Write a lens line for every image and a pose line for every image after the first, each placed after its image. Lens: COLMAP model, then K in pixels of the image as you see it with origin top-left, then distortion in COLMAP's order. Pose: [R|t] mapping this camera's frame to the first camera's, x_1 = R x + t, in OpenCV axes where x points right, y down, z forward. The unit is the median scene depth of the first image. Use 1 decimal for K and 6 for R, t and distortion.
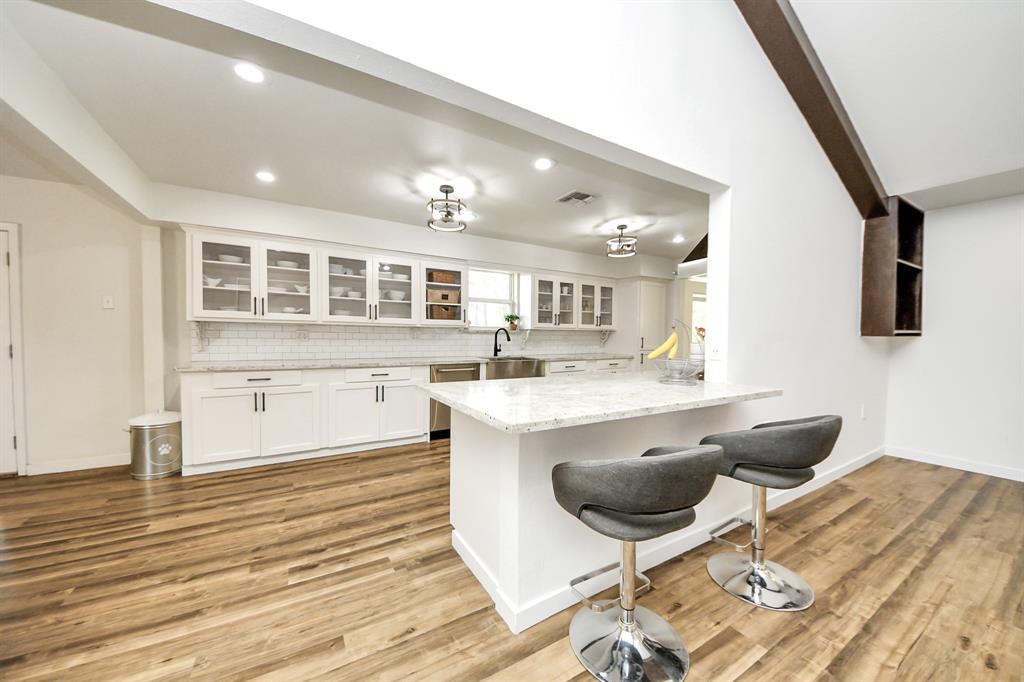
lens RADIAL K [[361.9, 0, 507.2], [0, 361.9, 347.2], [0, 0, 1]] dist [0.045192, -0.030224]
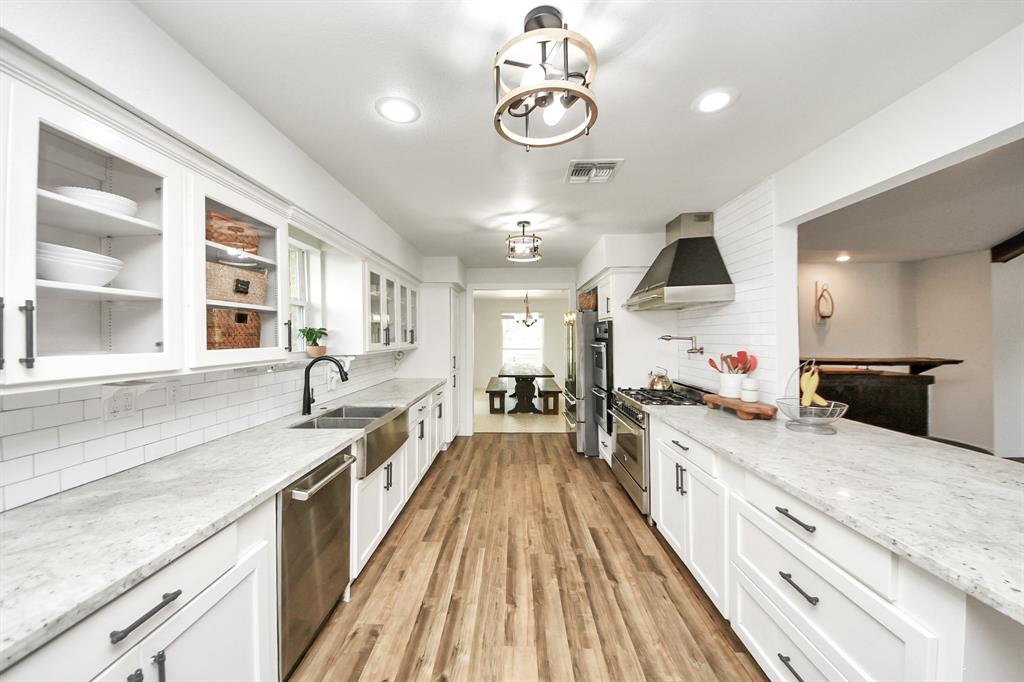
lens RADIAL K [[365.4, 0, 498.8], [0, 365.4, 338.6], [0, 0, 1]] dist [0.000384, -0.000146]
pose [[0.544670, -0.015595, 0.838505, -0.381355], [0.038375, 0.999243, -0.006343, -0.080784], [-0.837772, 0.035633, 0.544856, 0.634635]]
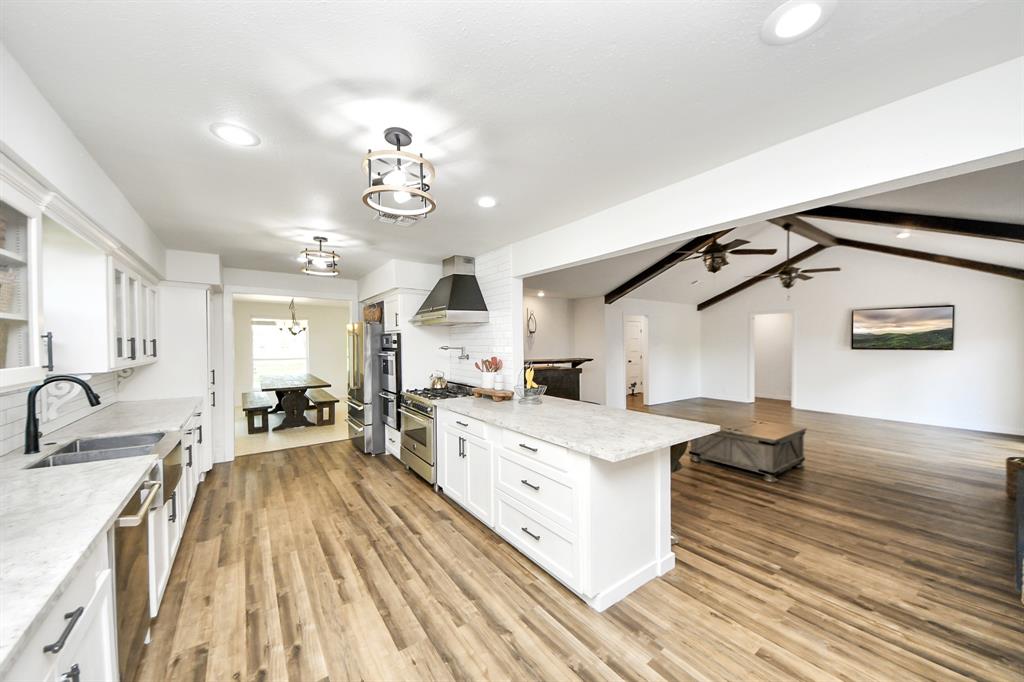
lens RADIAL K [[361.9, 0, 507.2], [0, 361.9, 347.2], [0, 0, 1]] dist [0.045192, -0.030224]
pose [[-0.086526, -0.020654, 0.996035, -0.554525], [0.037908, 0.998993, 0.024008, -0.092978], [-0.995528, 0.039835, -0.085656, 0.672847]]
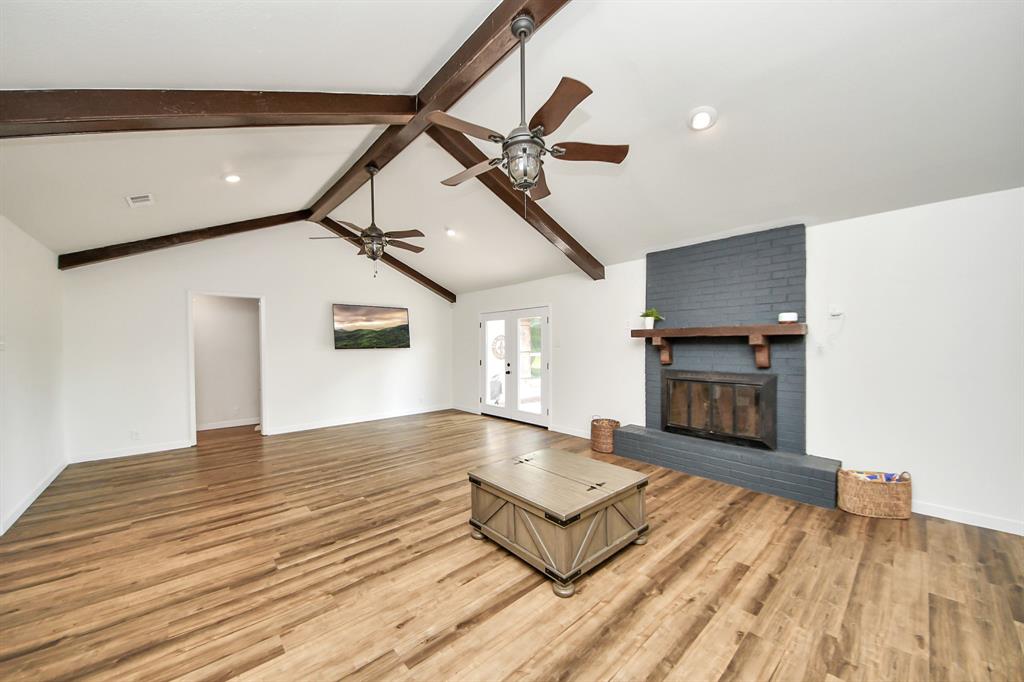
lens RADIAL K [[361.9, 0, 507.2], [0, 361.9, 347.2], [0, 0, 1]] dist [0.045192, -0.030224]
pose [[-0.981438, 0.000626, -0.191777, 0.679830], [-0.007180, 0.999174, 0.040009, -0.050196], [0.191644, 0.040644, -0.980623, 0.483630]]
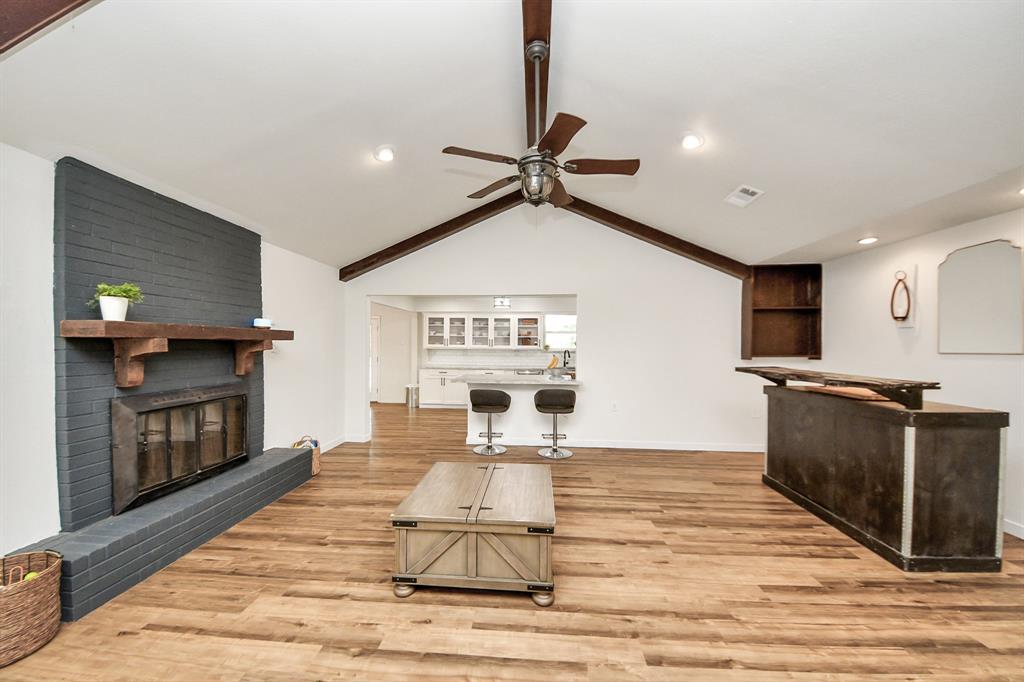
lens RADIAL K [[361.9, 0, 507.2], [0, 361.9, 347.2], [0, 0, 1]] dist [0.045192, -0.030224]
pose [[0.821650, -0.003386, -0.569983, 0.850337], [-0.014438, 0.999538, -0.026750, -0.018913], [0.569810, 0.030208, 0.821221, -0.603606]]
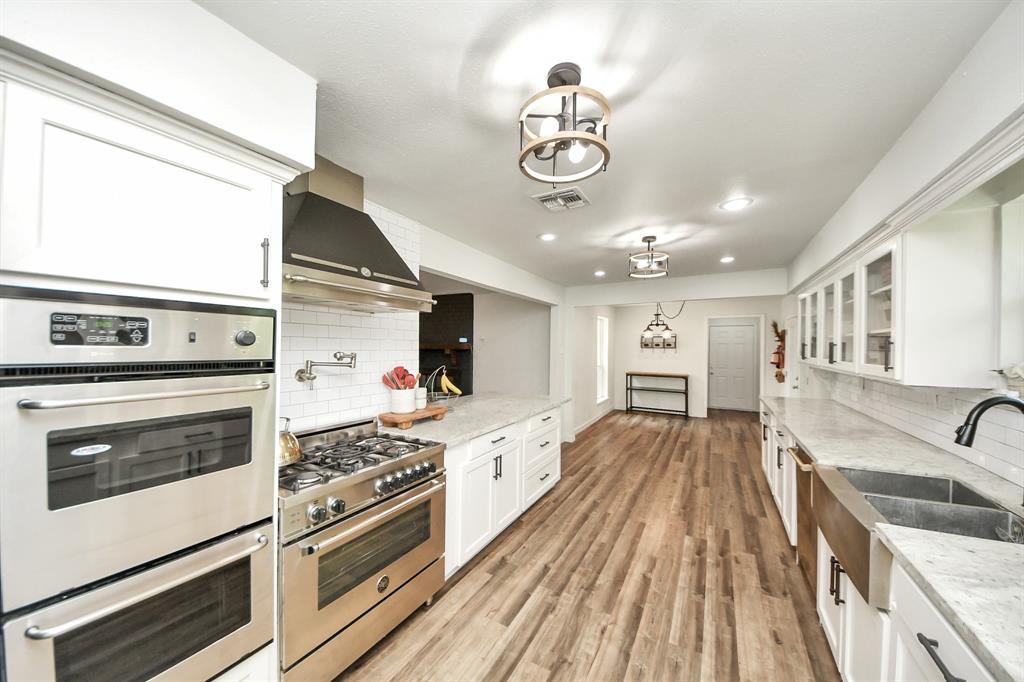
lens RADIAL K [[361.9, 0, 507.2], [0, 361.9, 347.2], [0, 0, 1]] dist [0.045192, -0.030224]
pose [[-0.865518, -0.017094, -0.500586, 0.524839], [-0.033904, 0.999125, 0.024502, -0.104621], [0.499729, 0.038179, -0.865340, 1.281930]]
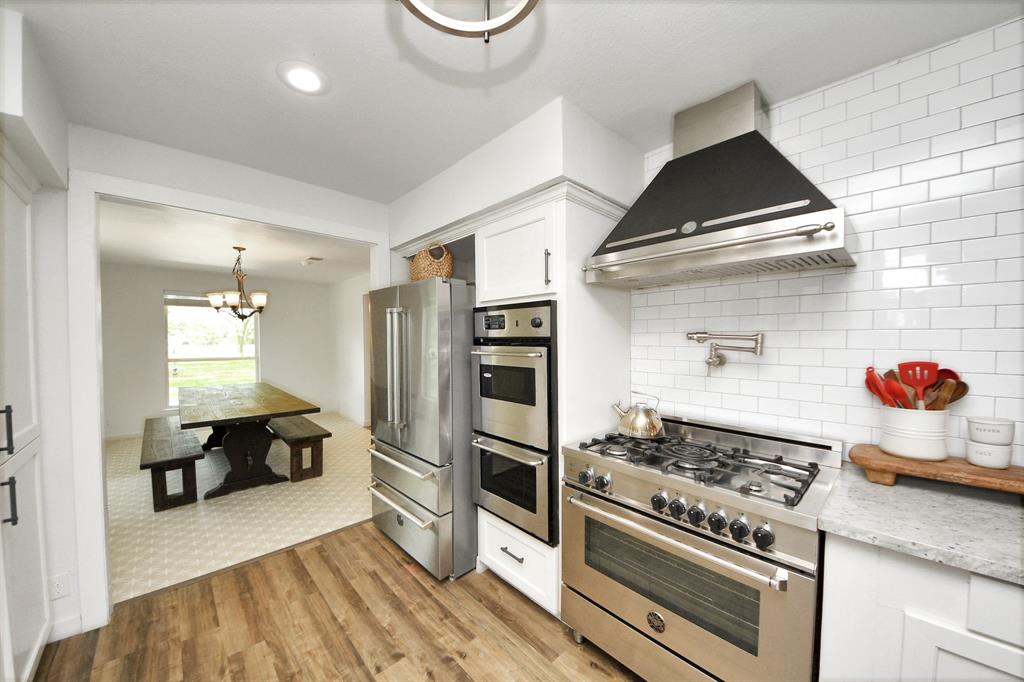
lens RADIAL K [[361.9, 0, 507.2], [0, 361.9, 347.2], [0, 0, 1]] dist [0.045192, -0.030224]
pose [[-0.215121, -0.031688, 0.976073, 0.132688], [0.034411, 0.998607, 0.040004, -0.085842], [-0.975981, 0.042194, -0.213731, 1.043243]]
